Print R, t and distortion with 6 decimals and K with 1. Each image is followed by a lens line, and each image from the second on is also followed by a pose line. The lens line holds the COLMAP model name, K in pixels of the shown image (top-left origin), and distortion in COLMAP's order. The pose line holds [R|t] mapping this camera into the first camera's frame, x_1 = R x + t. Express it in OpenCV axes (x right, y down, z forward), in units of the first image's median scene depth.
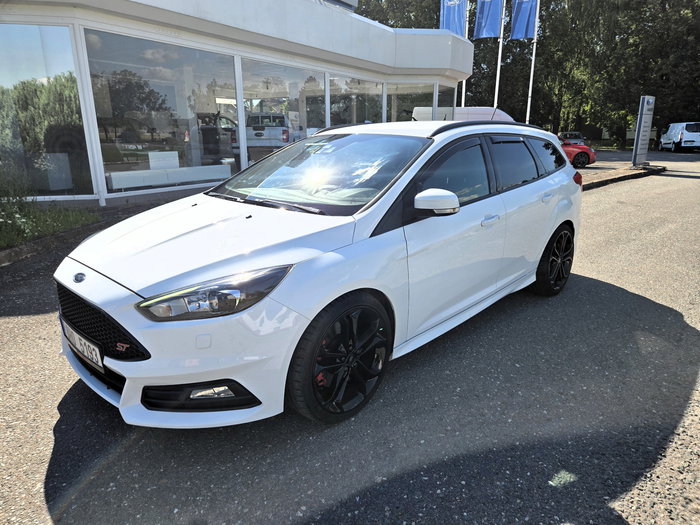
lens RADIAL K [[467.8, 0, 345.0], [0, 467.8, 258.6], [0, 0, 1]] dist [0.070367, -0.053777]
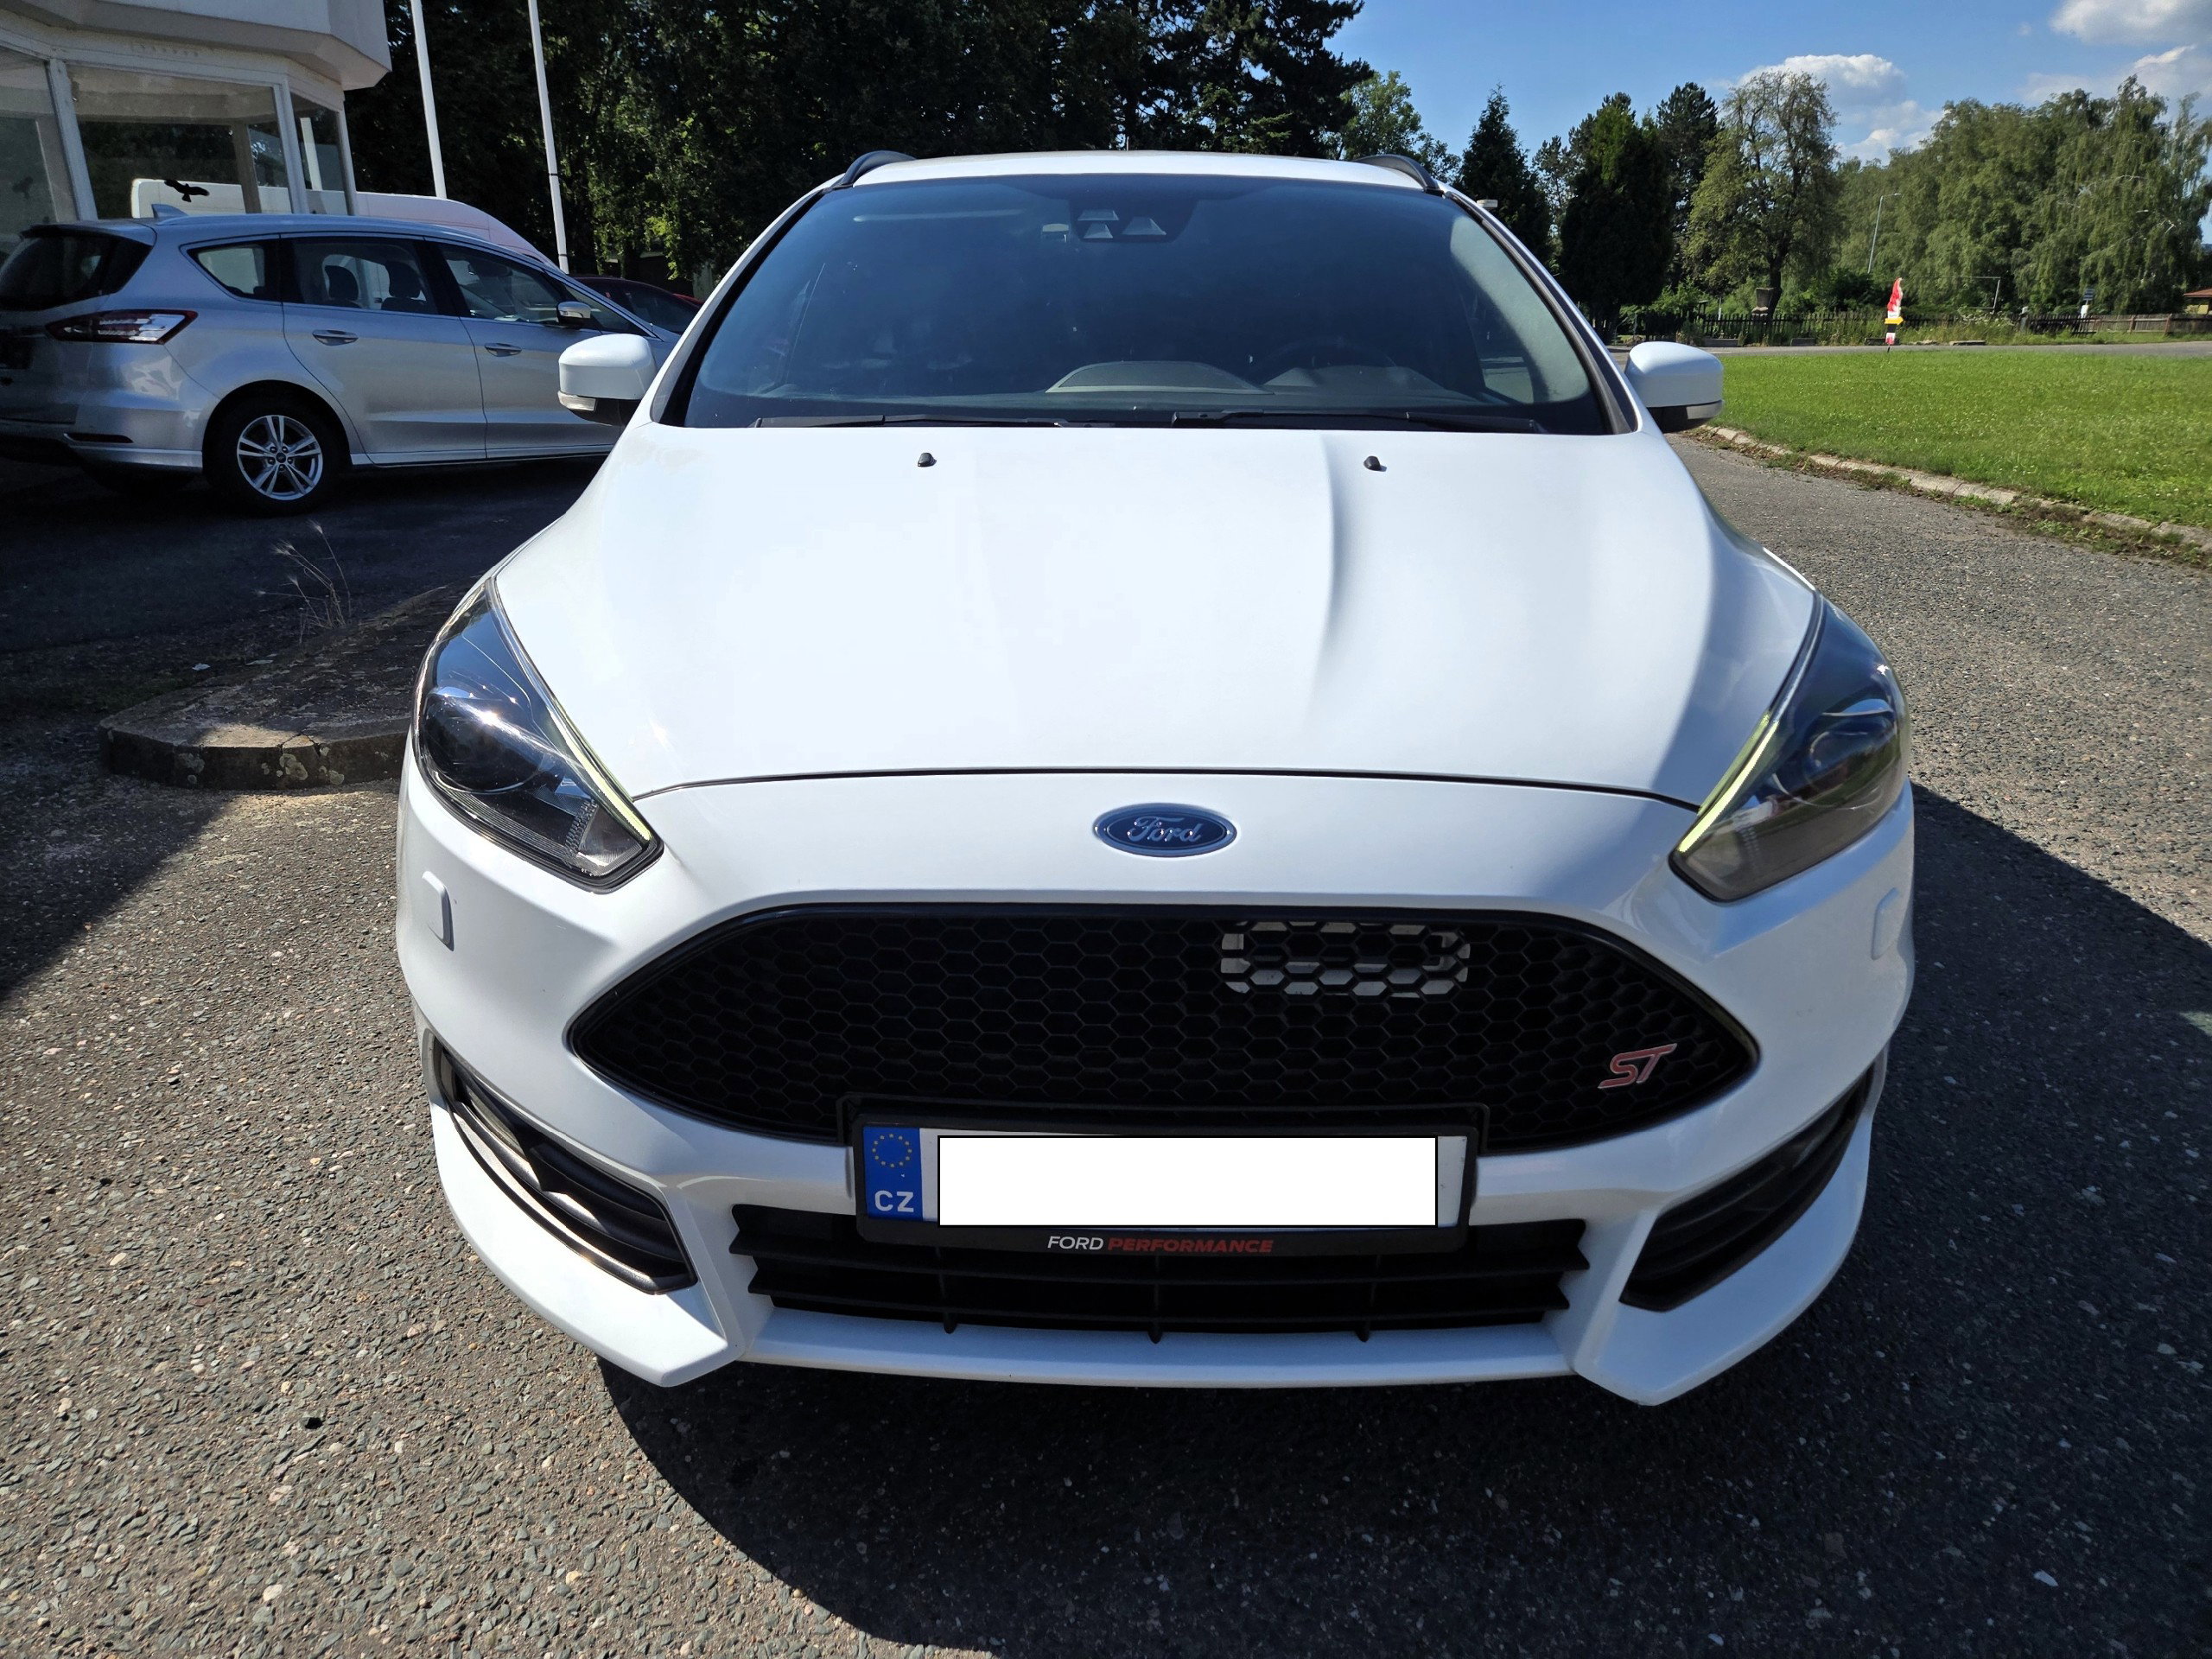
lens RADIAL K [[1478.3, 0, 1076.9], [0, 1478.3, 833.2], [0, 0, 1]] dist [0.070367, -0.053777]
pose [[0.726861, -0.222657, 0.649690, -0.484151], [0.173760, 0.974831, 0.139688, -0.021761], [-0.664440, 0.011357, 0.747255, 0.311342]]
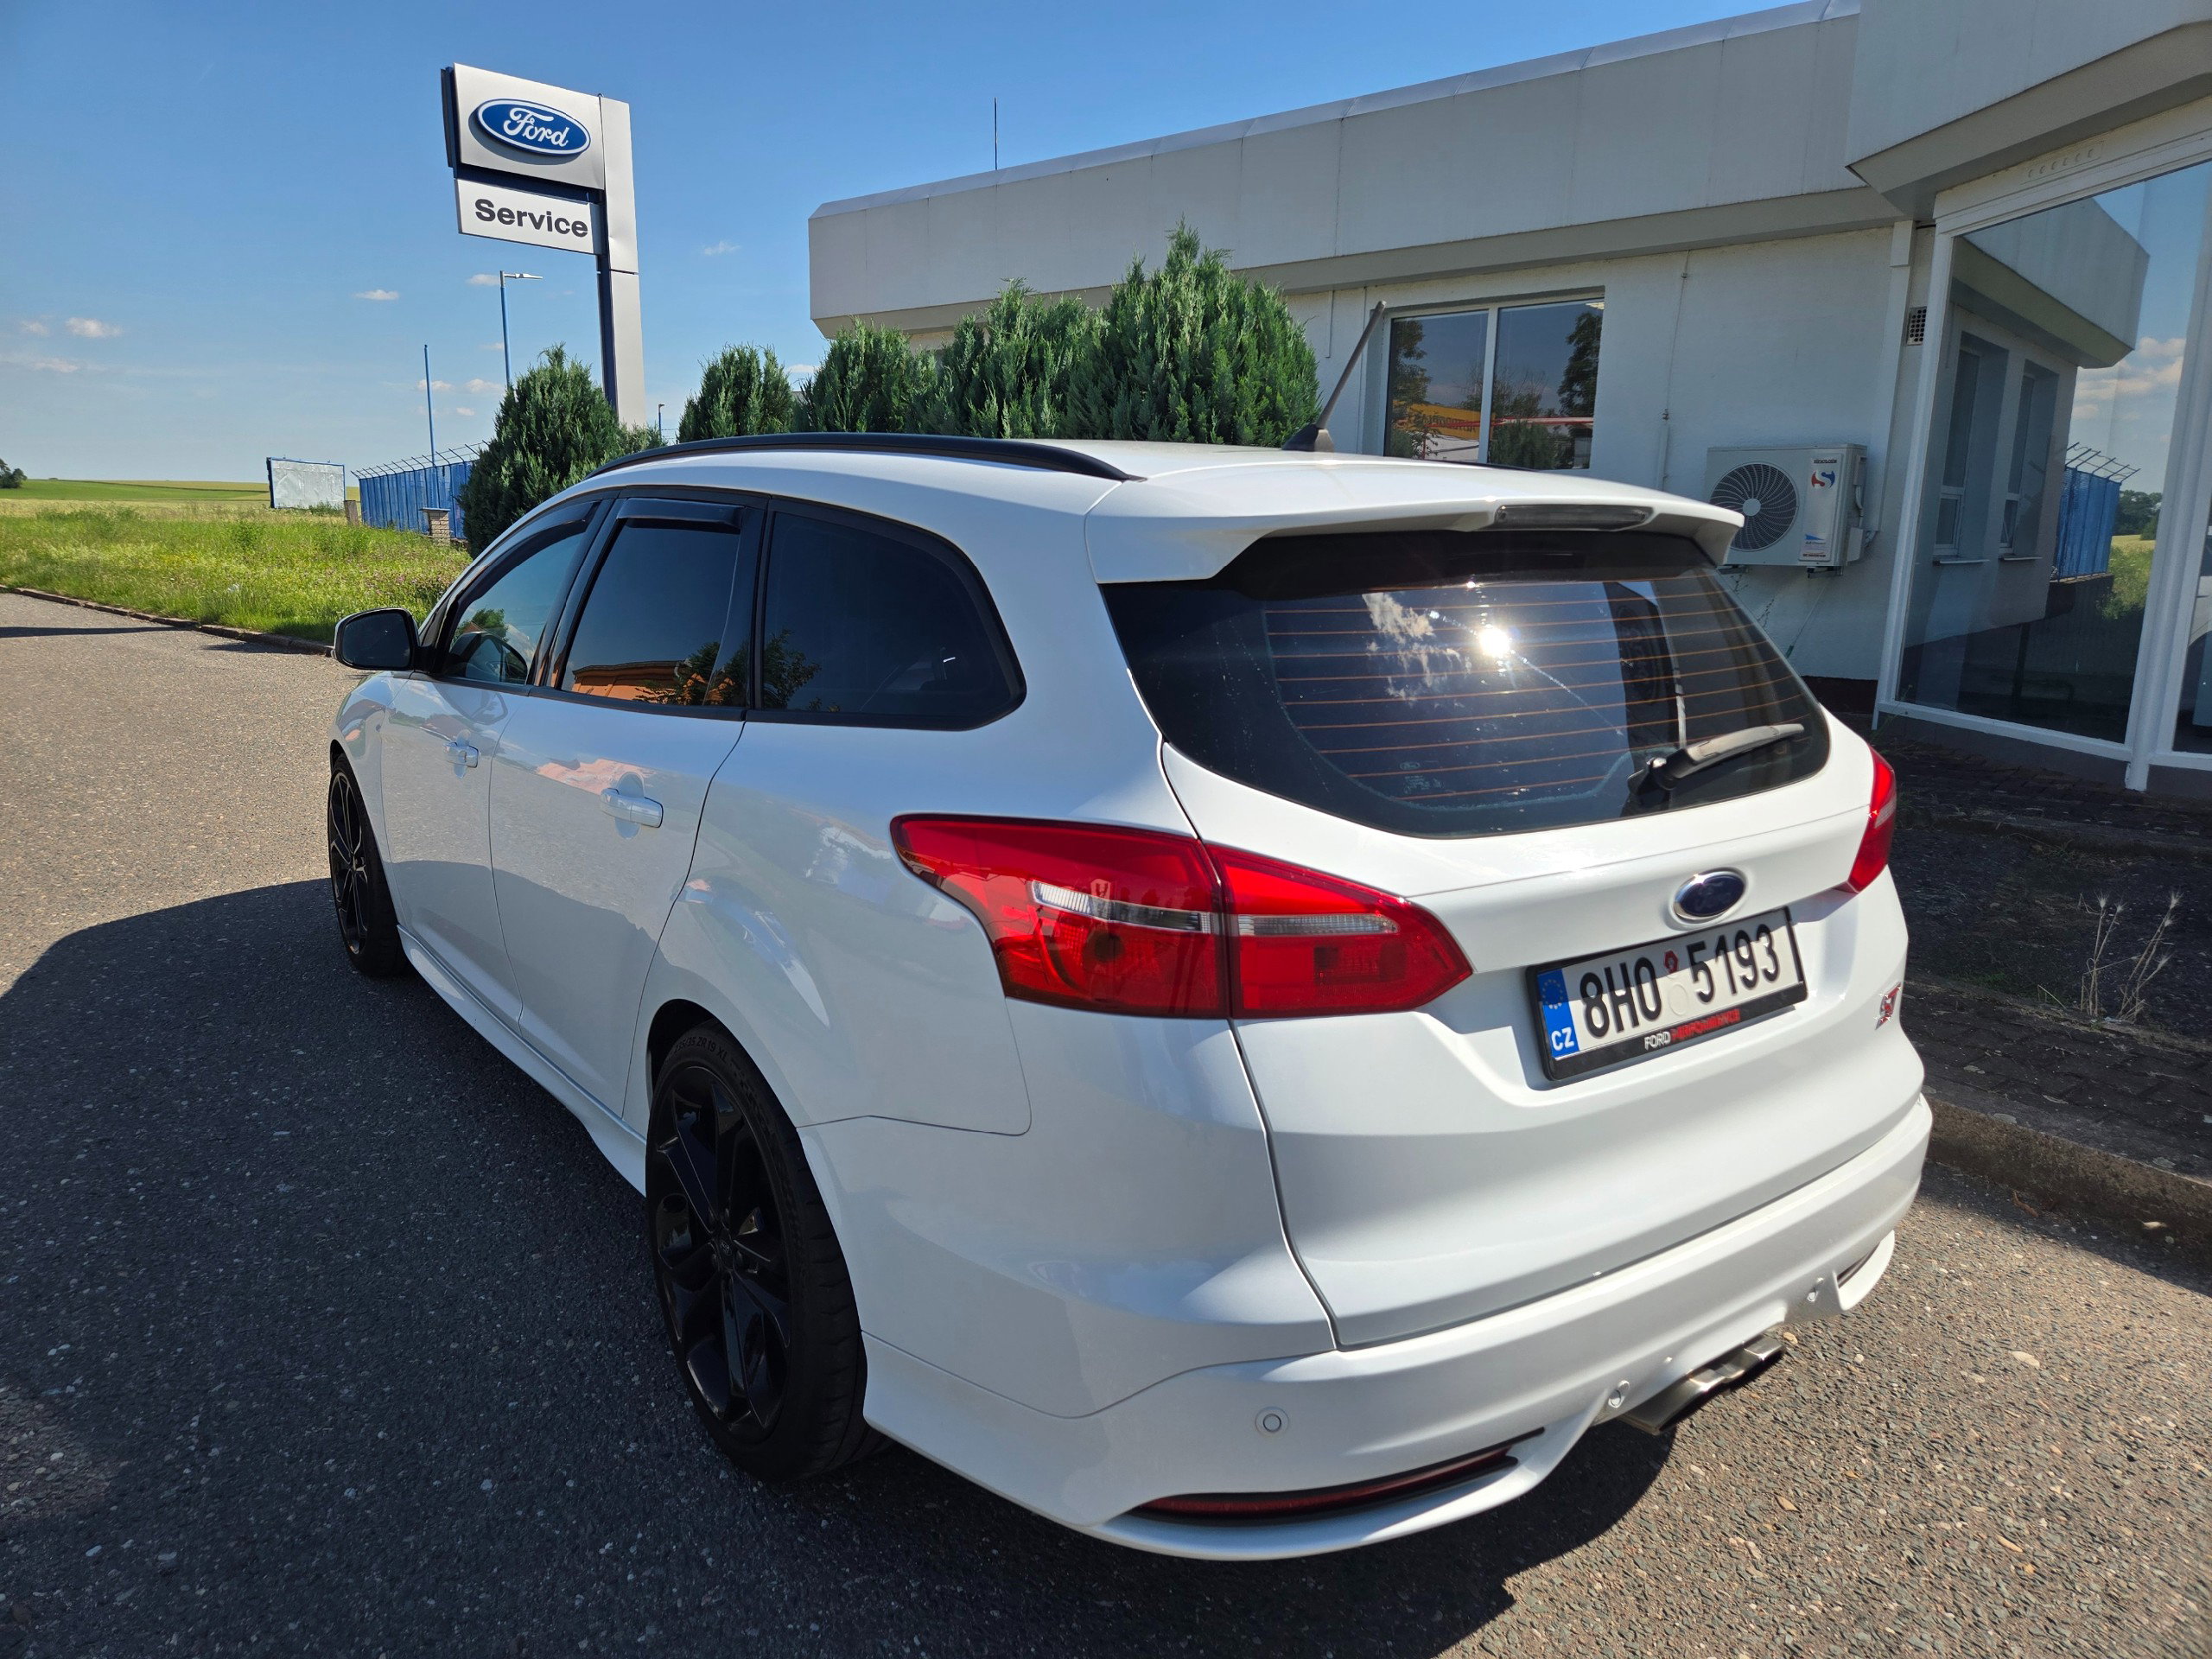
lens RADIAL K [[1478.3, 0, 1114.2], [0, 1478.3, 825.2], [0, 0, 1]] dist [0.070367, -0.053777]
pose [[-0.172570, 0.196858, -0.965125, 0.879743], [-0.271795, 0.932268, 0.238755, -0.287551], [0.946756, 0.303518, -0.107377, 1.113345]]
